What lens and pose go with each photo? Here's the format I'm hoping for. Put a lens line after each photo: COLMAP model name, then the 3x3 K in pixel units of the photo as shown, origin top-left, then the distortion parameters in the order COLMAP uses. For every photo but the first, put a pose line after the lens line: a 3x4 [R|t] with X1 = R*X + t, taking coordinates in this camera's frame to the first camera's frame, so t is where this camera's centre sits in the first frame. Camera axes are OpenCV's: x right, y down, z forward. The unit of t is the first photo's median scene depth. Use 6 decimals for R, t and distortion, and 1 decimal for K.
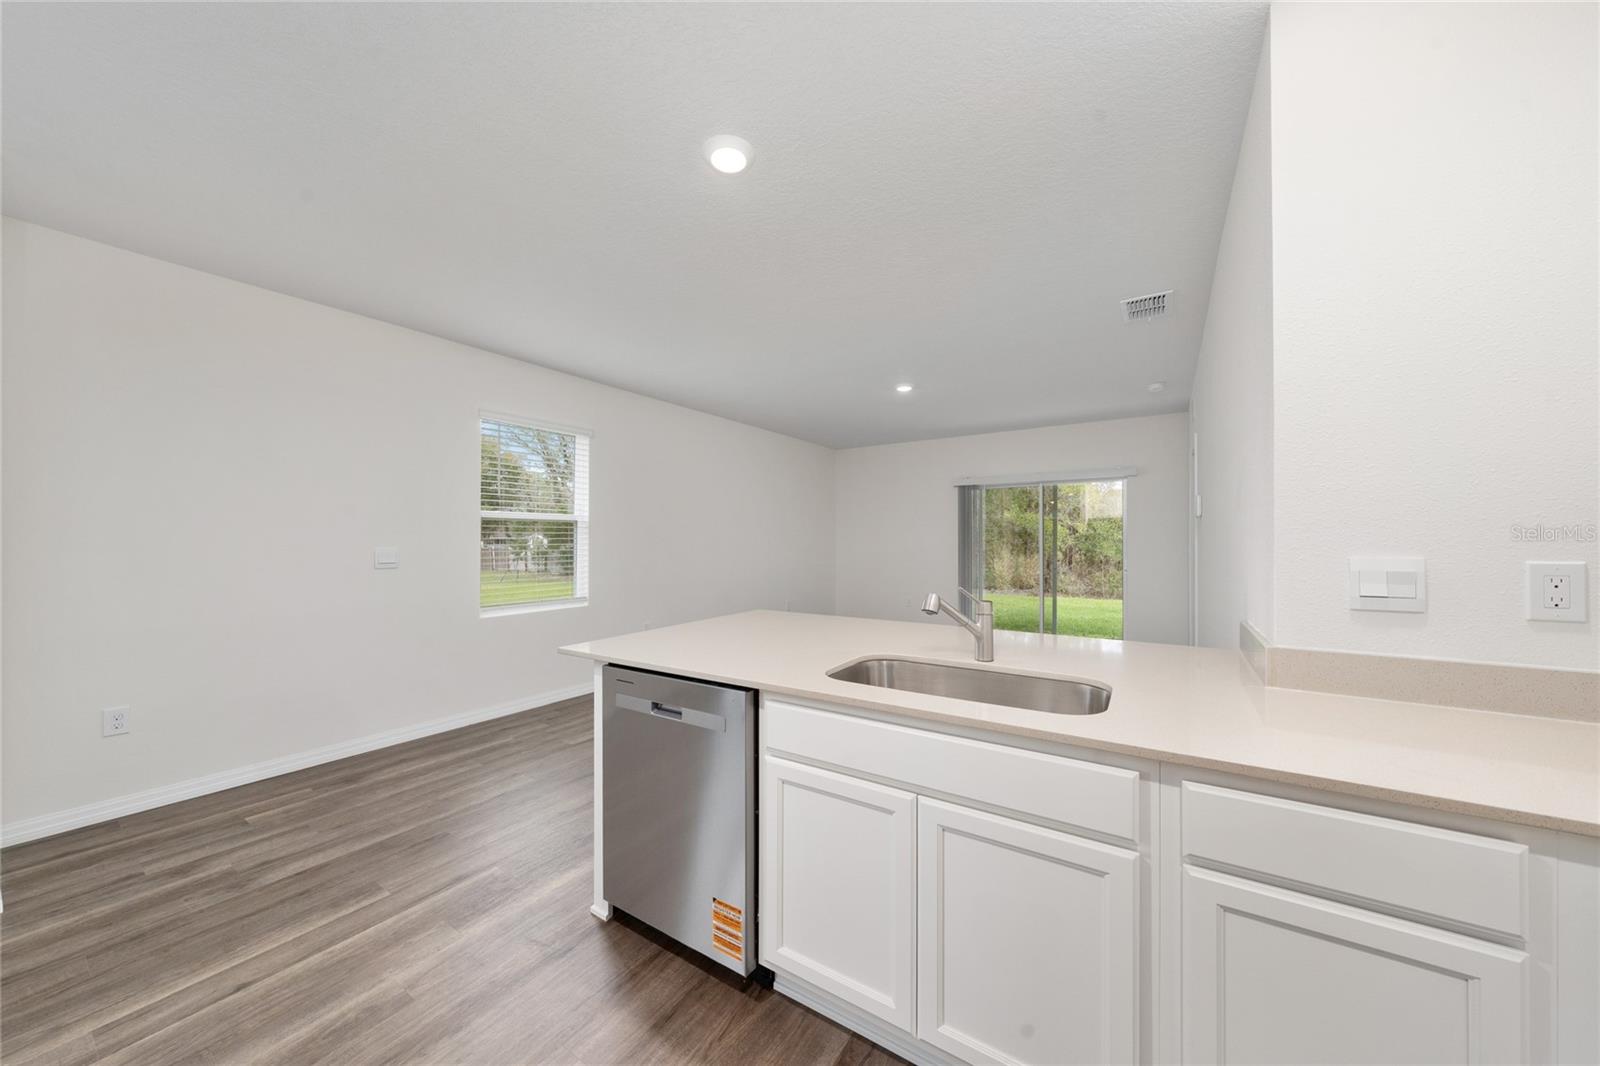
lens RADIAL K [[550.4, 0, 792.3], [0, 550.4, 534.5], [0, 0, 1]] dist [-0.002389, -0.000092]
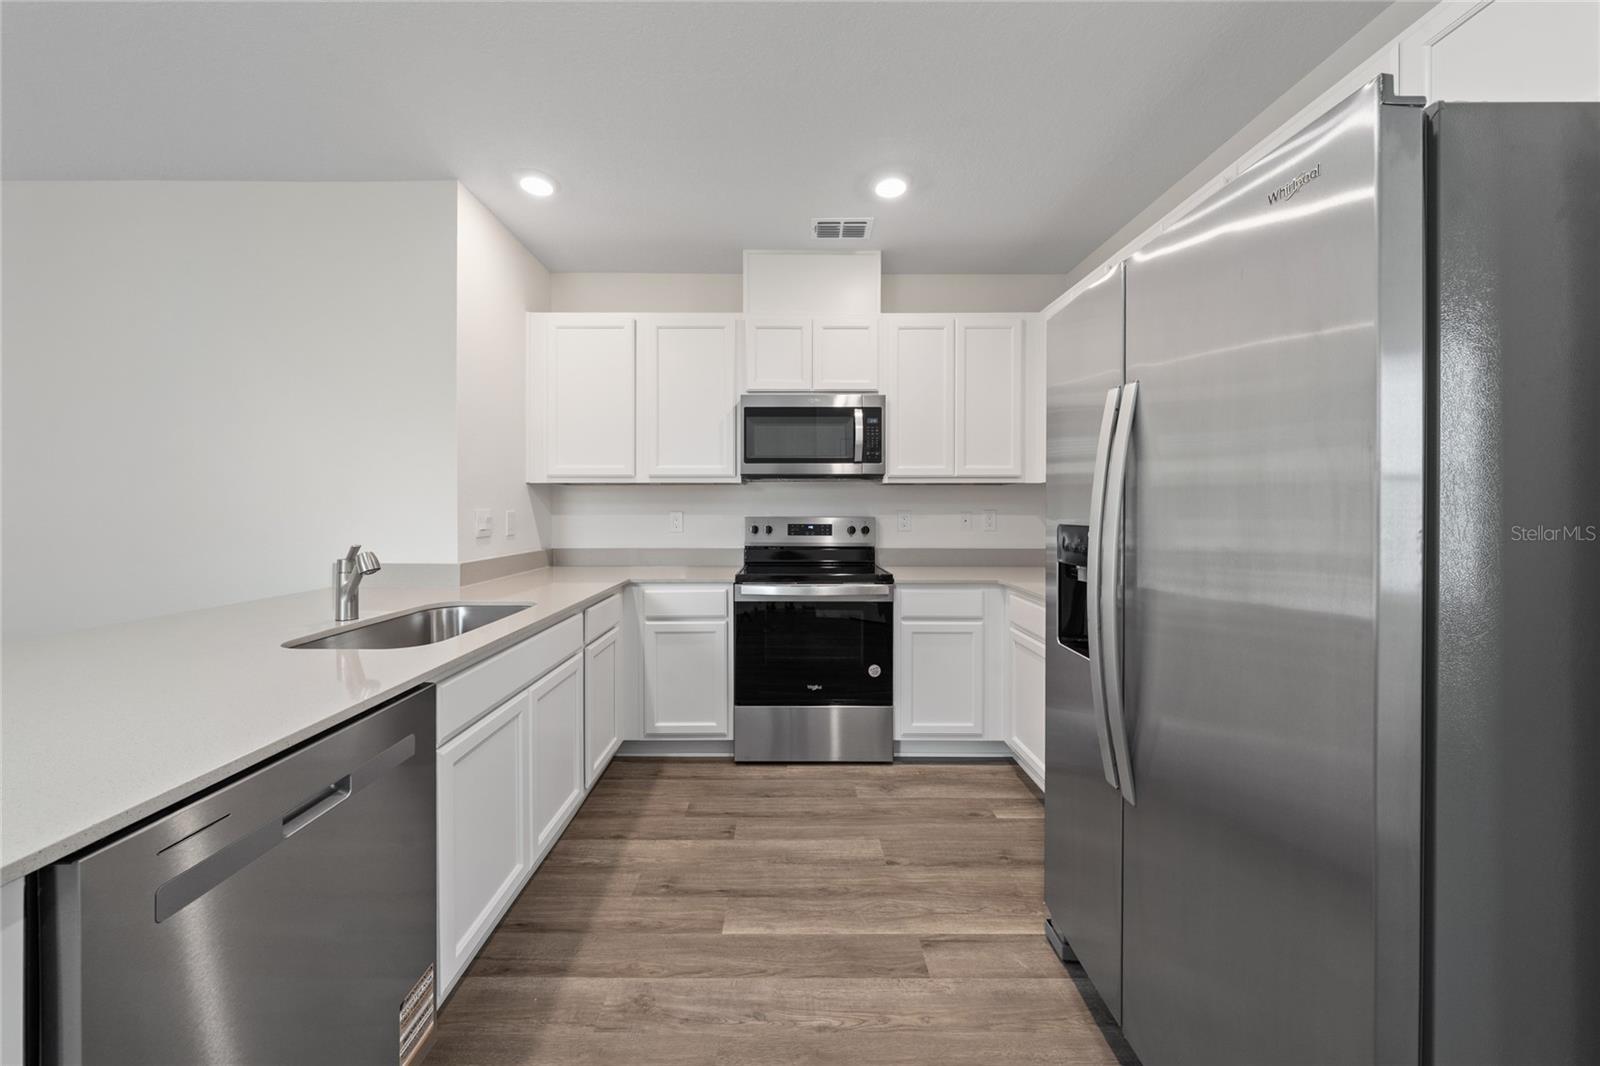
lens RADIAL K [[550.4, 0, 786.4], [0, 550.4, 510.3], [0, 0, 1]] dist [-0.002389, -0.000092]
pose [[-0.546837, 0.002058, 0.837237, -0.589510], [-0.005978, 0.999962, -0.006363, 0.023844], [-0.837218, -0.008484, -0.546804, 0.581120]]
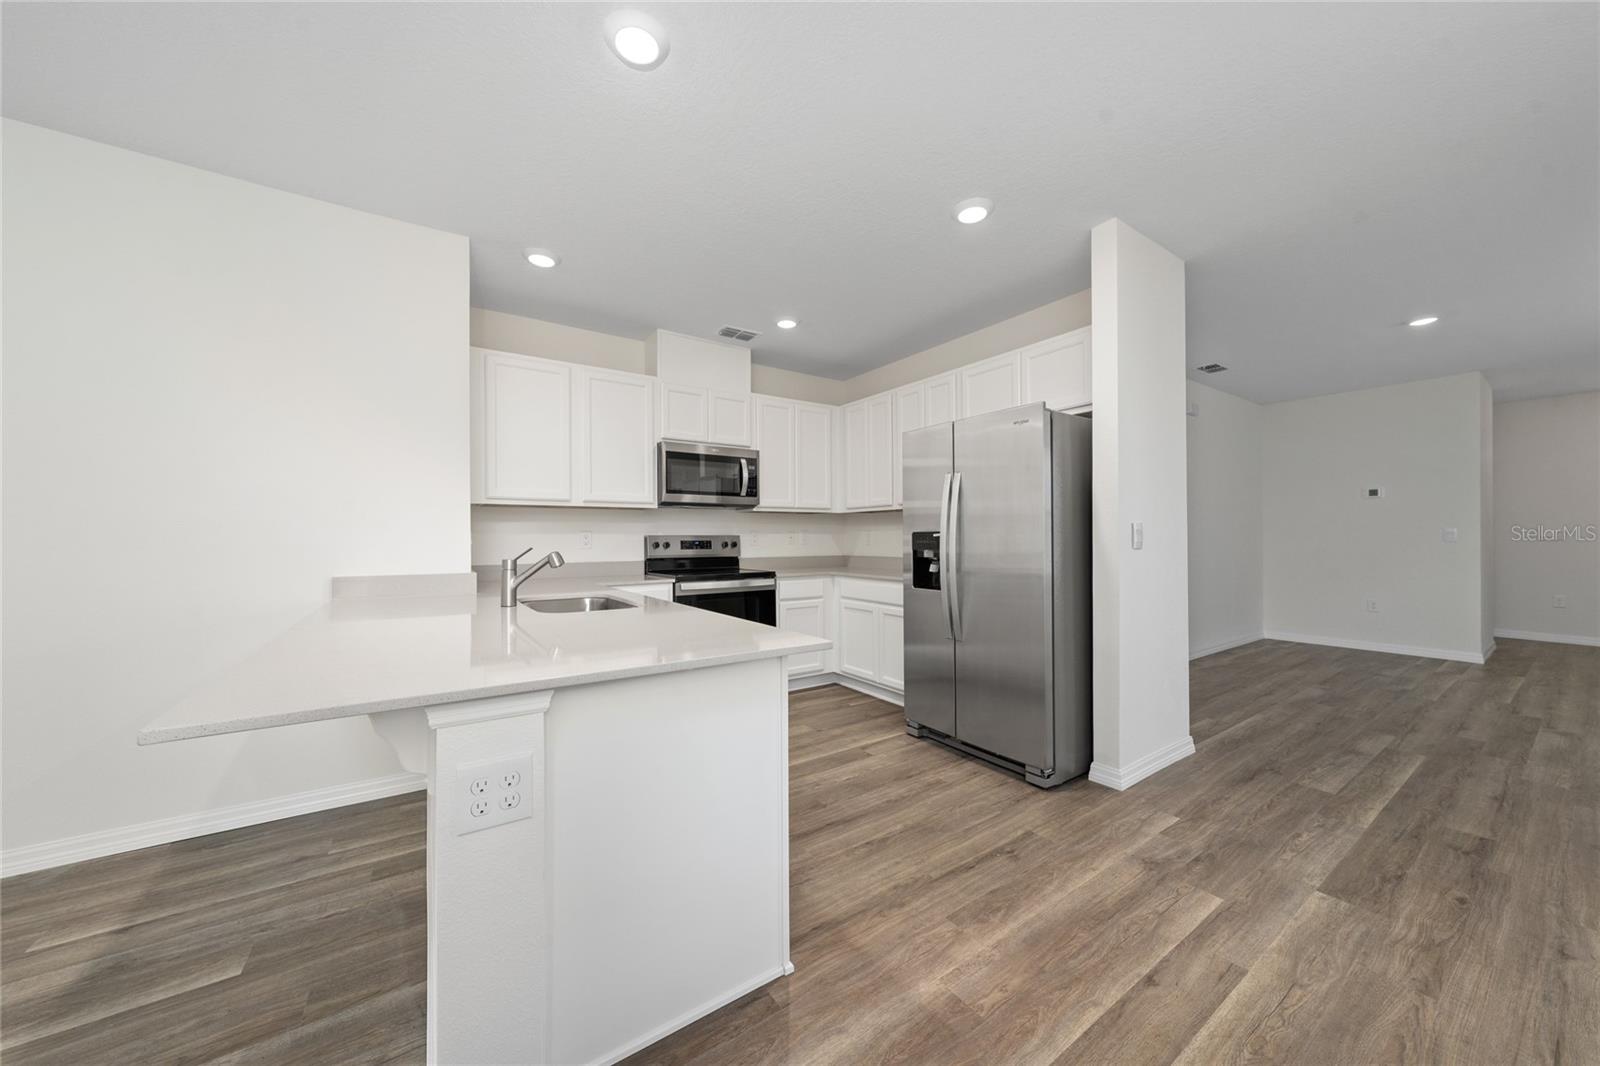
lens RADIAL K [[550.4, 0, 795.2], [0, 550.4, 536.5], [0, 0, 1]] dist [-0.002389, -0.000092]
pose [[-0.920716, 0.010141, 0.390102, -0.497832], [0.005530, 0.999901, -0.012943, 0.057161], [-0.390195, -0.009760, -0.920681, 1.256787]]
